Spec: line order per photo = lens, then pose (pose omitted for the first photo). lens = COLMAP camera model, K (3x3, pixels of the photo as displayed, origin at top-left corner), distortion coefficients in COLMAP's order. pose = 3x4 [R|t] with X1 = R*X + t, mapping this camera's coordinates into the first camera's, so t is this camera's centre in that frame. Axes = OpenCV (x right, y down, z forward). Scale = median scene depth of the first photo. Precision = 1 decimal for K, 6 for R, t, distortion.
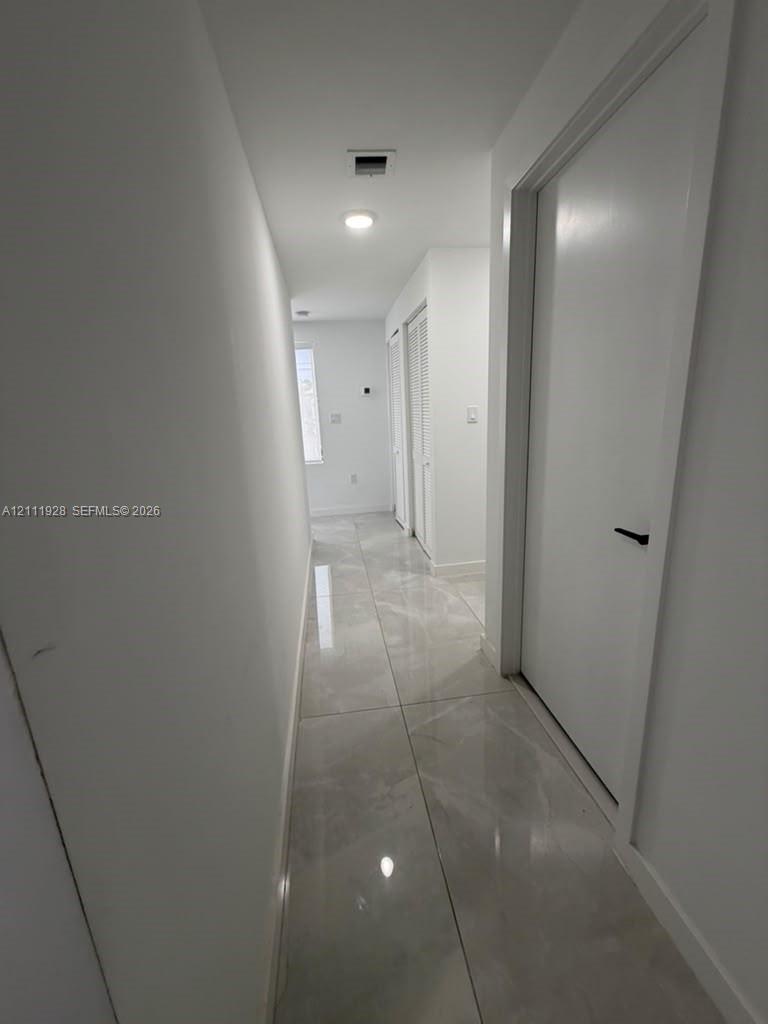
lens RADIAL K [[407.5, 0, 383.4], [0, 407.5, 511.0], [0, 0, 1]] dist [0.000952, -0.000618]
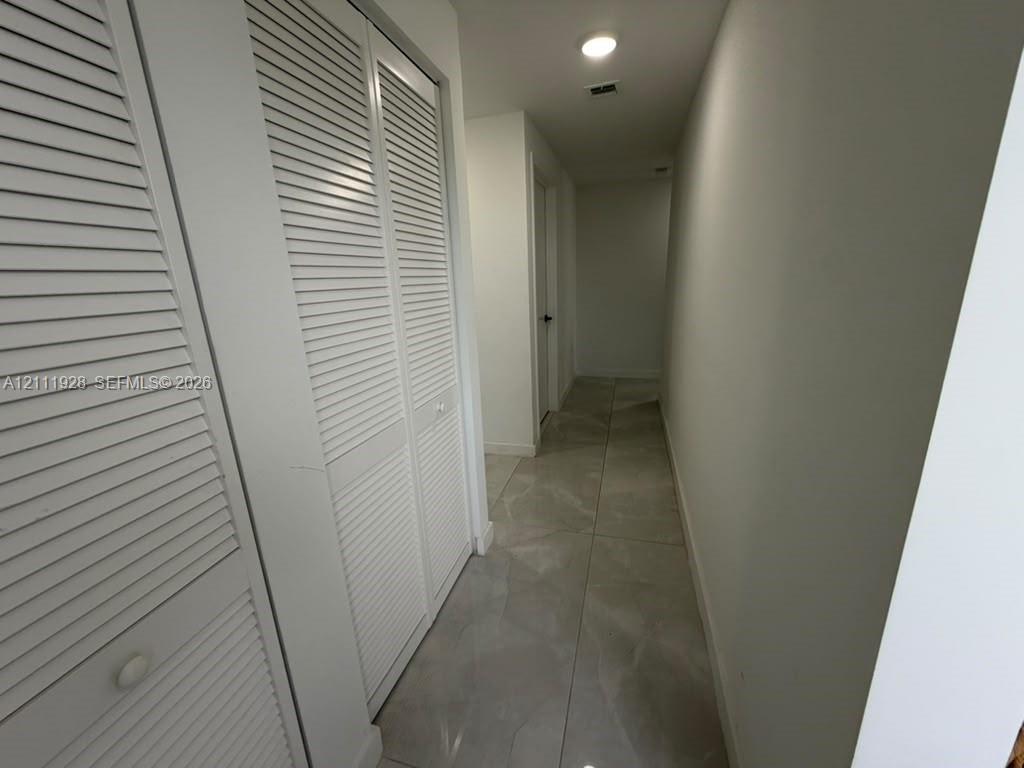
lens RADIAL K [[407.5, 0, 513.0], [0, 407.5, 382.8], [0, 0, 1]] dist [0.000952, -0.000618]
pose [[-0.912512, -0.025643, 0.408246, -0.217294], [0.175836, 0.876528, 0.448085, -0.448442], [-0.369329, 0.480667, -0.795333, 1.755098]]
